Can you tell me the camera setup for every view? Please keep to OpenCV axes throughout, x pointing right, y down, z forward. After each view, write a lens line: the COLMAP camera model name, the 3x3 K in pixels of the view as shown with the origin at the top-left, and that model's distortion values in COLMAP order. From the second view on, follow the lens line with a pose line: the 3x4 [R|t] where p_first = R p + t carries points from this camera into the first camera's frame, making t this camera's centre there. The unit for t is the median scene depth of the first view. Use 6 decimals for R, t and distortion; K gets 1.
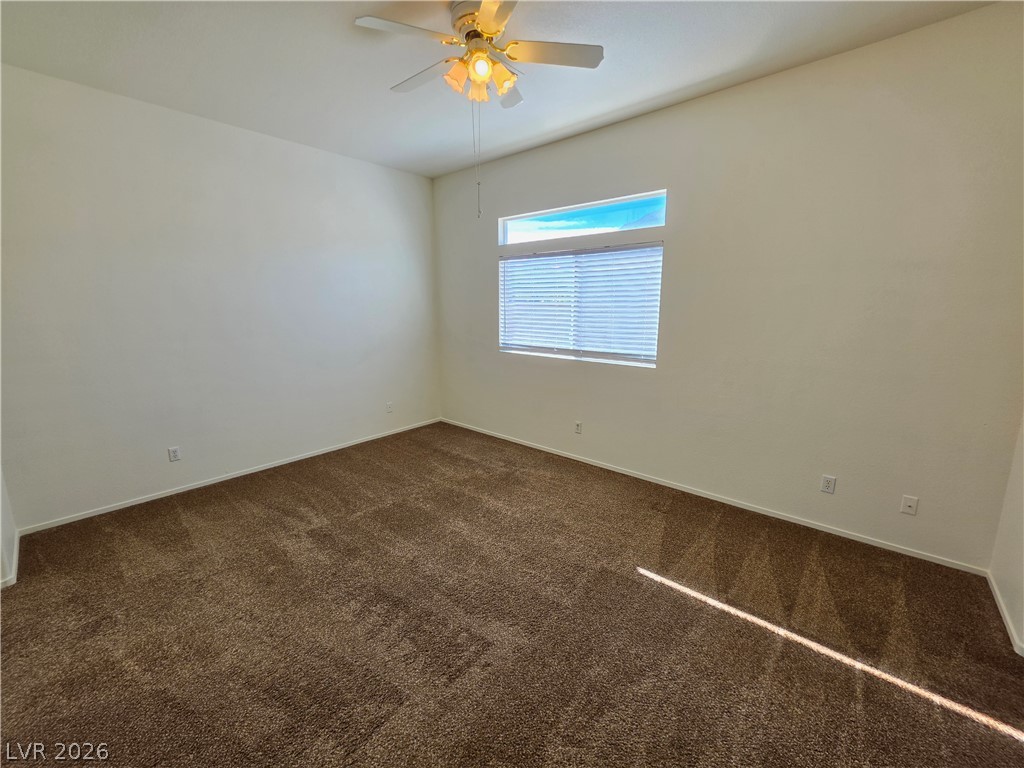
lens RADIAL K [[410.2, 0, 511.1], [0, 410.2, 375.6], [0, 0, 1]] dist [-0.003169, 0.000219]
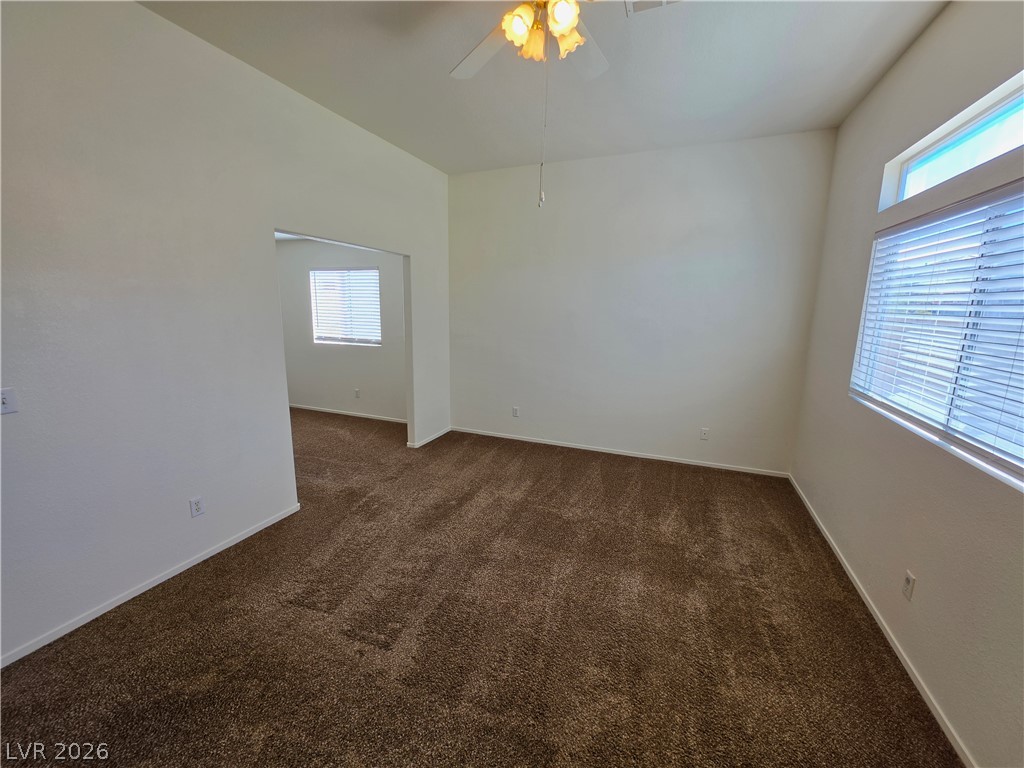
lens RADIAL K [[410.2, 0, 512.8], [0, 410.2, 380.8], [0, 0, 1]] dist [-0.003169, 0.000219]
pose [[0.333203, 0.181439, -0.925233, 0.528335], [-0.179665, 0.975547, 0.126603, -0.103384], [0.925579, 0.124048, 0.357653, 0.515277]]
